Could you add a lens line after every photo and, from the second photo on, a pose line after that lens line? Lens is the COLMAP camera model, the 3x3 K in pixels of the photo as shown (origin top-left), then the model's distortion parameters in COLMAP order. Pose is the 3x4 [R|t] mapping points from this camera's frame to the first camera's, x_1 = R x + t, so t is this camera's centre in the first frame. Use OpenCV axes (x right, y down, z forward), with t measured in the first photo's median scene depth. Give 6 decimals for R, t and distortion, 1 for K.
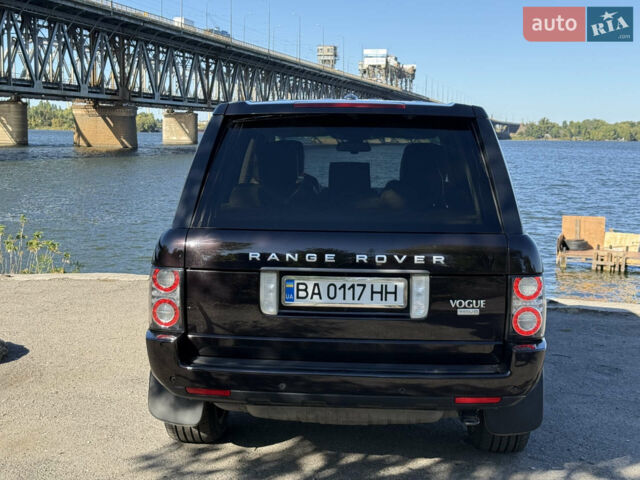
lens RADIAL K [[893.4, 0, 320.0], [0, 893.4, 240.0], [0, 0, 1]] dist [0.210844, -0.449466]
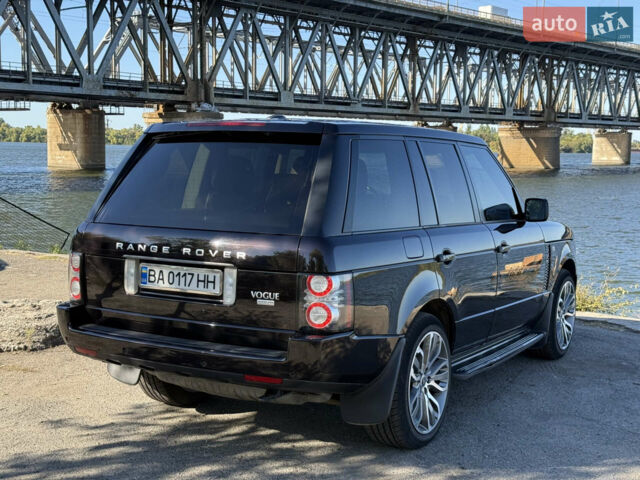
lens RADIAL K [[893.4, 0, 320.0], [0, 893.4, 240.0], [0, 0, 1]] dist [0.210844, -0.449466]
pose [[0.891162, 0.042217, -0.451717, 0.726674], [-0.052769, 0.998549, -0.010780, 0.008712], [0.450607, 0.033443, 0.892096, 0.005940]]
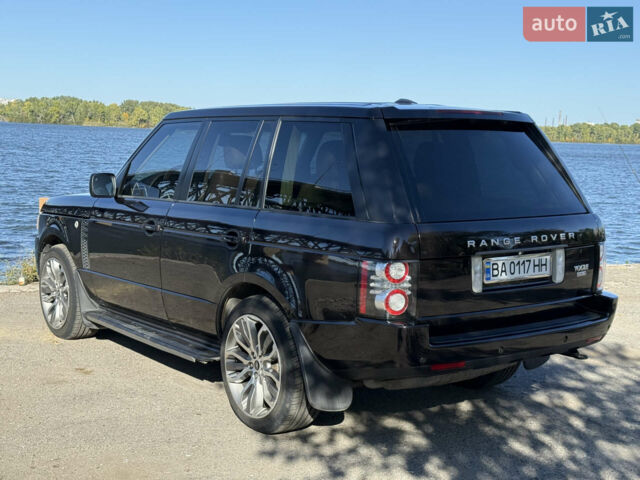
lens RADIAL K [[893.4, 0, 320.0], [0, 893.4, 240.0], [0, 0, 1]] dist [0.210844, -0.449466]
pose [[0.764564, -0.071591, 0.640560, -0.954934], [0.062794, 0.997358, 0.036518, -0.041175], [-0.641482, 0.012303, 0.767039, 0.222334]]
